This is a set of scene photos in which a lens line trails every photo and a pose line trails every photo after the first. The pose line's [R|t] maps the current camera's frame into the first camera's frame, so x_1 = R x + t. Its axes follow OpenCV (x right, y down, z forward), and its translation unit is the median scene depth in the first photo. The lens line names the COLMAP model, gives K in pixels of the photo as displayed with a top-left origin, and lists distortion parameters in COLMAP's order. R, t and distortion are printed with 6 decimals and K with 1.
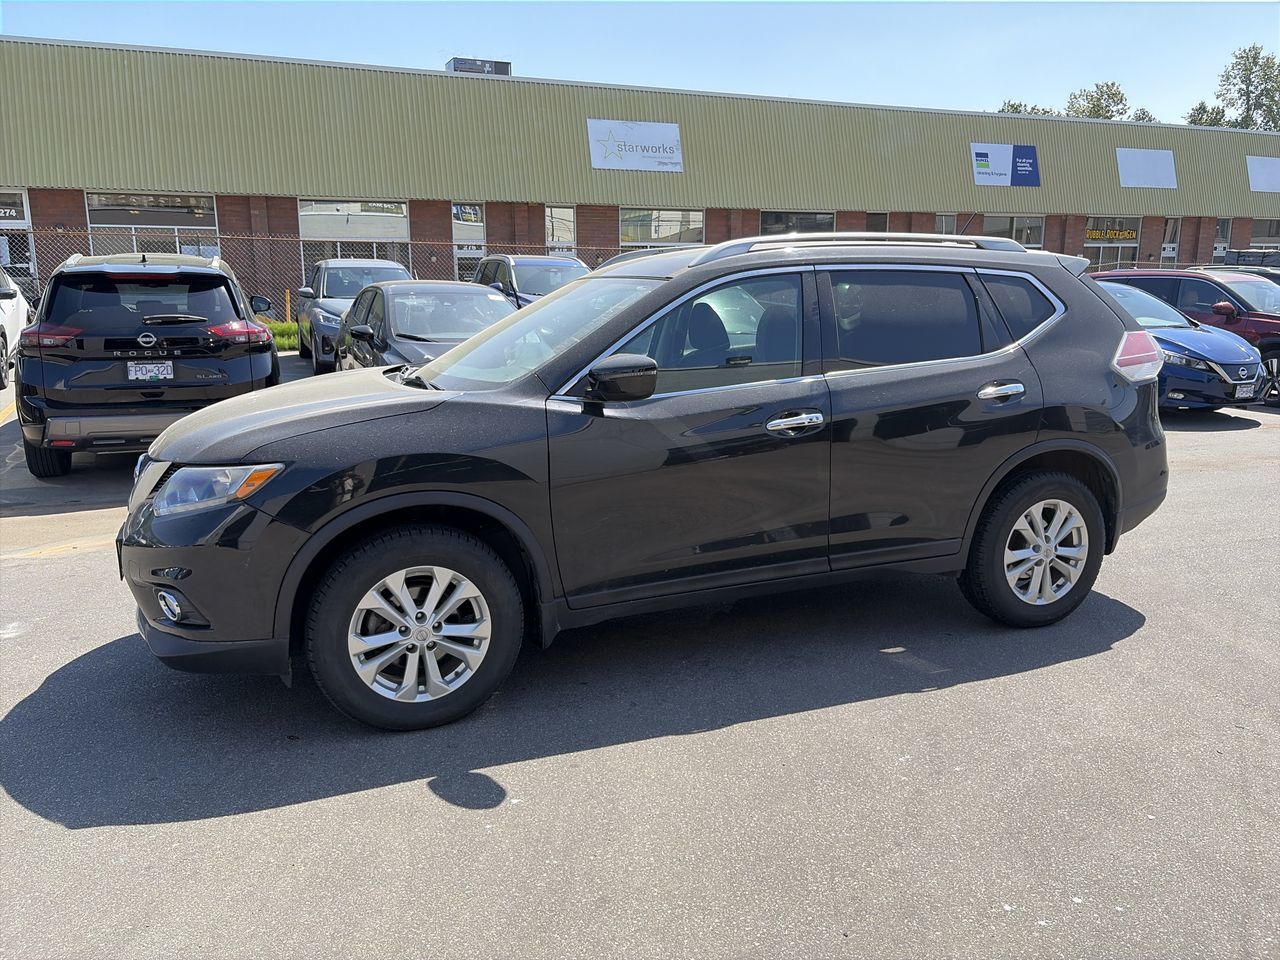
lens RADIAL K [[983.2, 0, 647.4], [0, 983.2, 466.3], [0, 0, 1]] dist [0.011469, -0.001166]
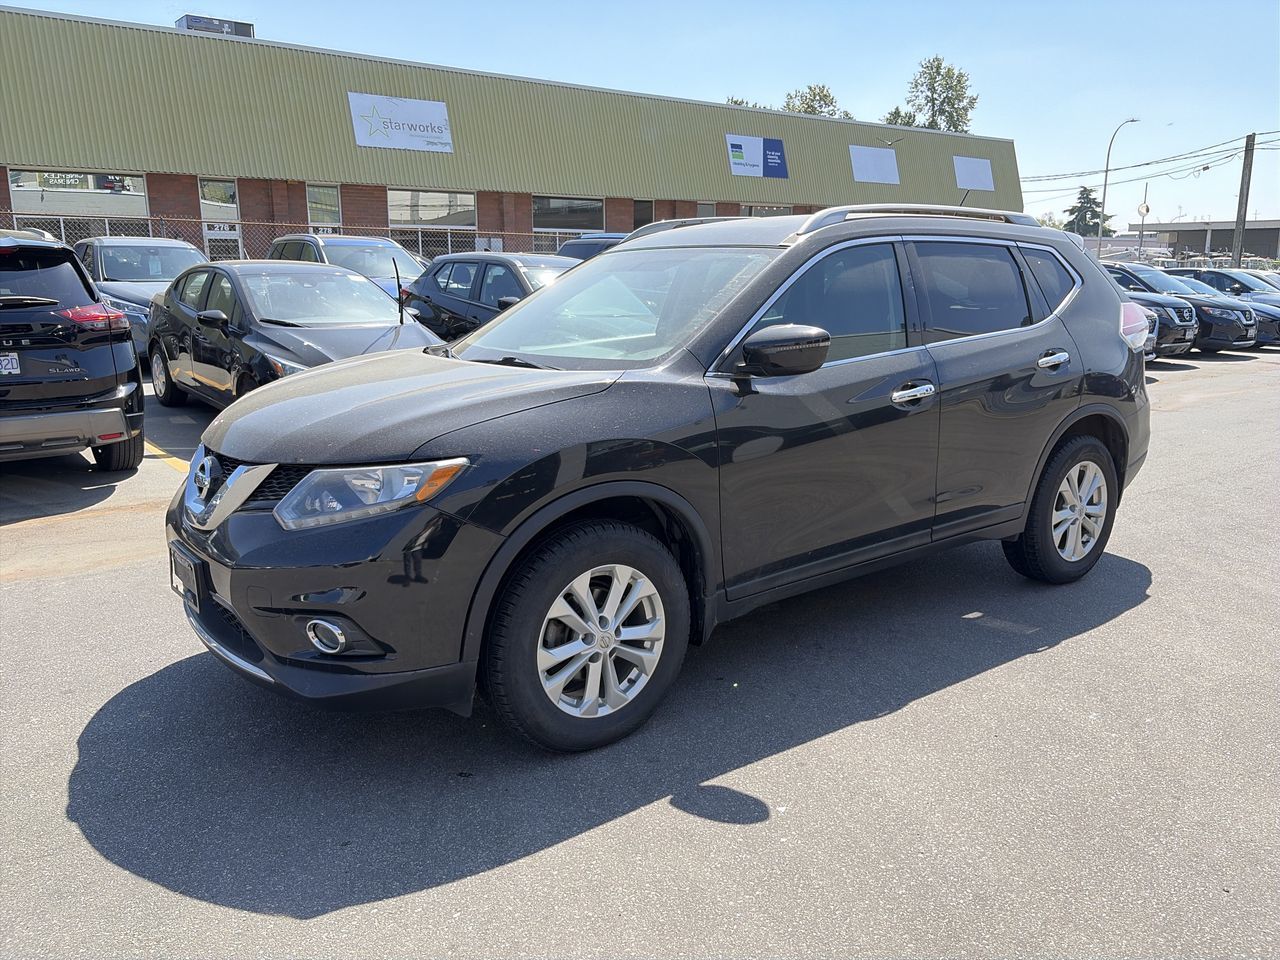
lens RADIAL K [[976.2, 0, 647.8], [0, 976.2, 480.4], [0, 0, 1]] dist [0.024778, -0.003642]
pose [[0.964688, -0.054198, 0.257758, -0.318113], [0.047265, 0.998336, 0.033023, -0.002693], [-0.259119, -0.019674, 0.965645, 0.100678]]
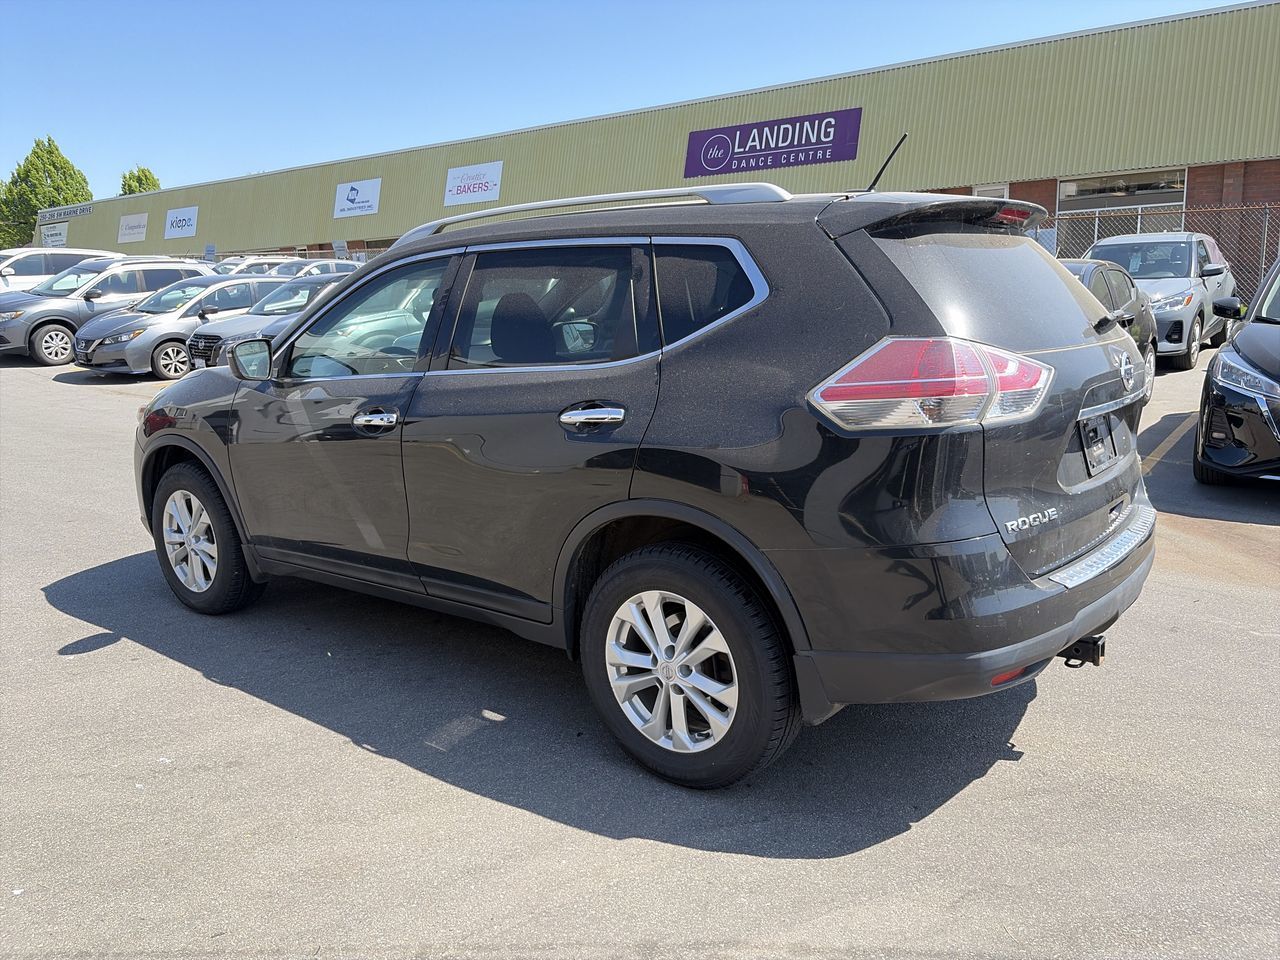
lens RADIAL K [[975.8, 0, 636.0], [0, 975.8, 477.7], [0, 0, 1]] dist [0.037899, -0.036994]
pose [[0.481250, 0.155556, -0.862671, 0.942617], [-0.129452, 0.985950, 0.105569, -0.105770], [0.866972, 0.060869, 0.494625, 0.660225]]
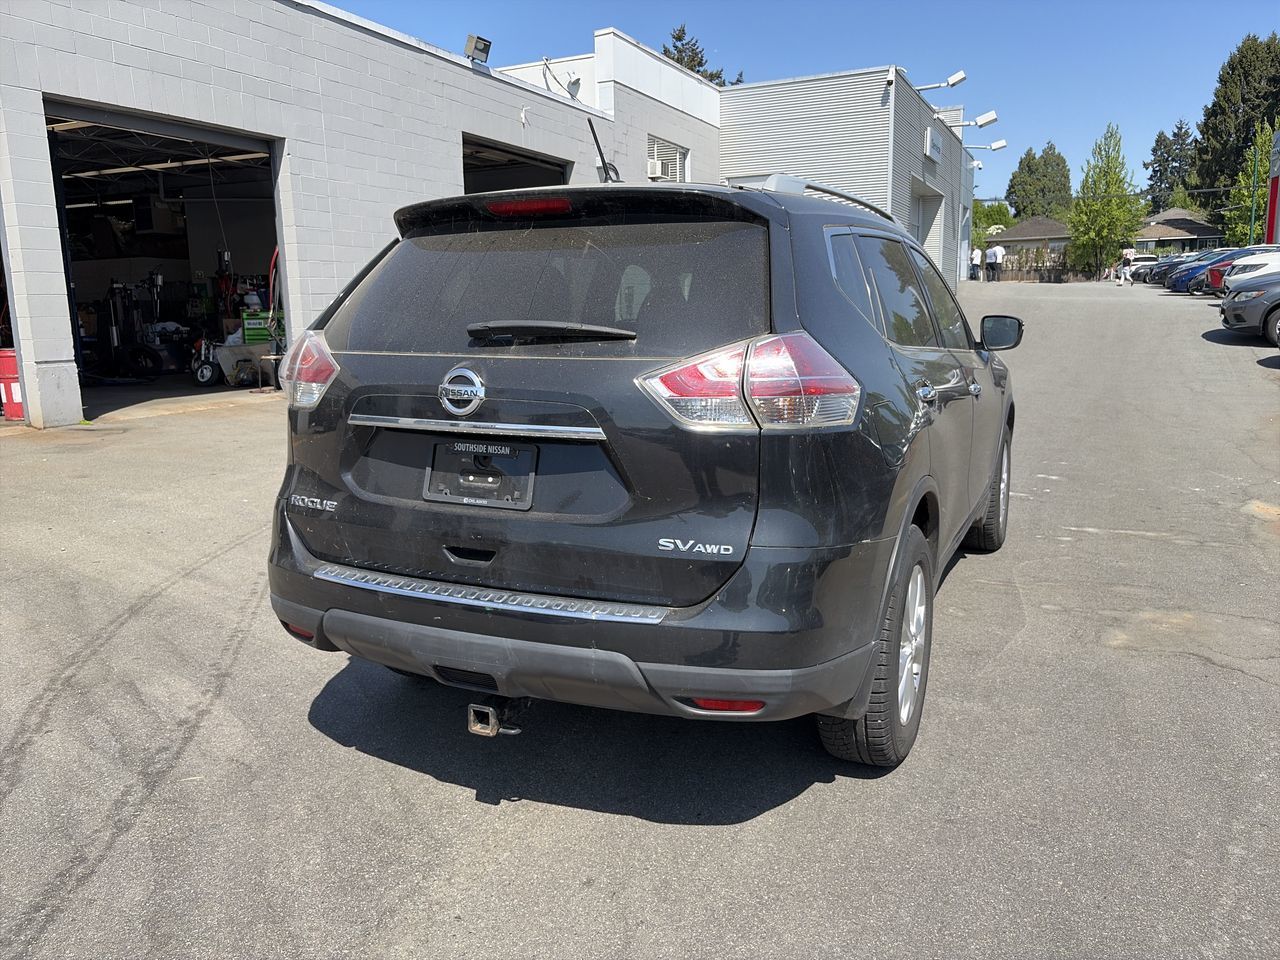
lens RADIAL K [[975.8, 0, 636.0], [0, 975.8, 477.7], [0, 0, 1]] dist [0.037899, -0.036994]
pose [[-0.741393, 0.133996, -0.657557, 0.822693], [-0.104330, 0.944933, 0.310188, -0.280864], [0.662912, 0.298574, -0.686587, 1.699523]]
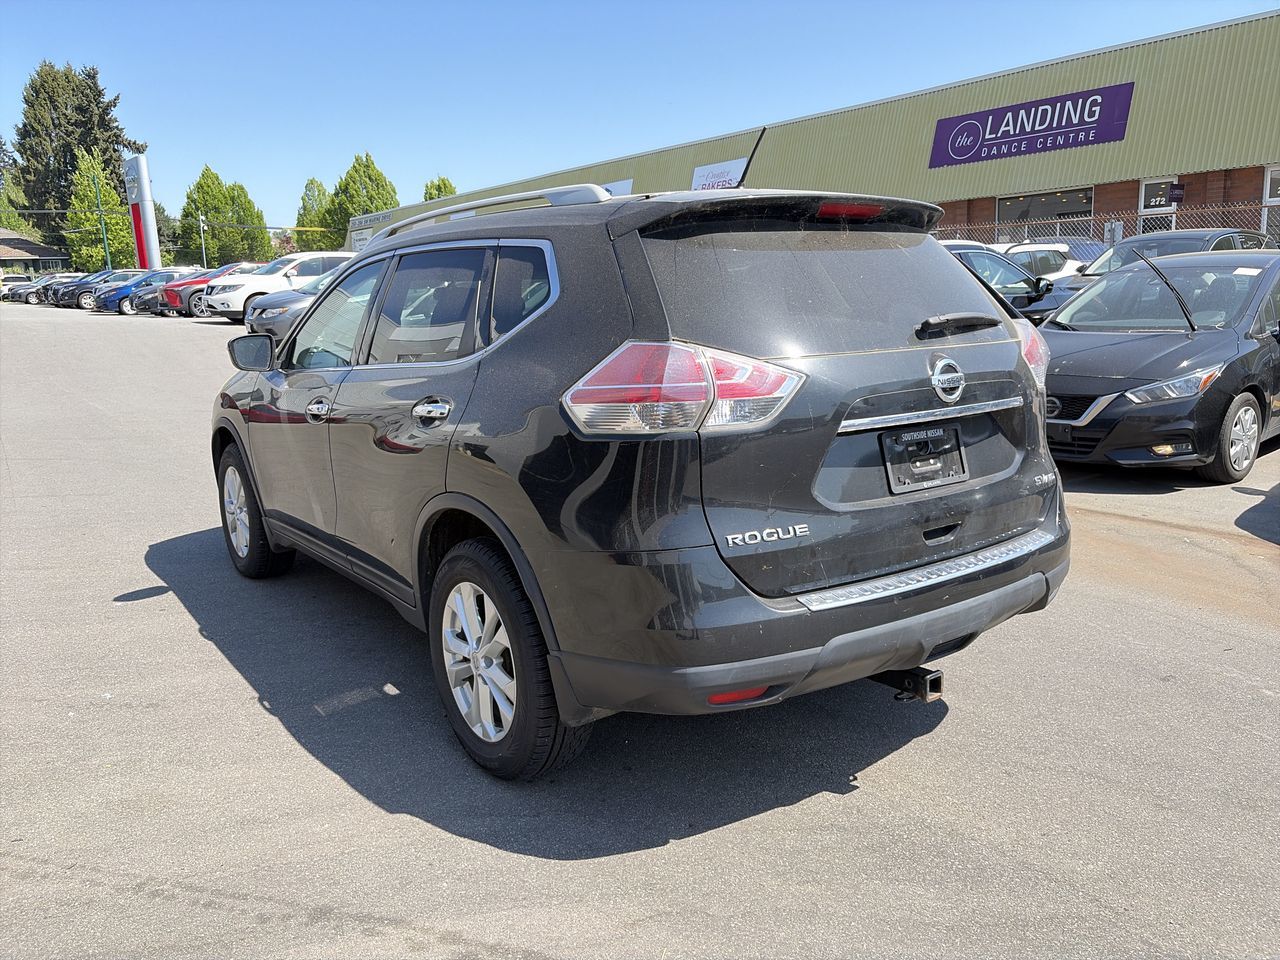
lens RADIAL K [[970.1, 0, 631.2], [0, 970.1, 483.6], [0, 0, 1]] dist [0.064892, -0.066891]
pose [[0.225557, 0.181990, -0.957081, 1.055460], [-0.144700, 0.977759, 0.151820, -0.149261], [0.963424, 0.104246, 0.246874, 0.934052]]
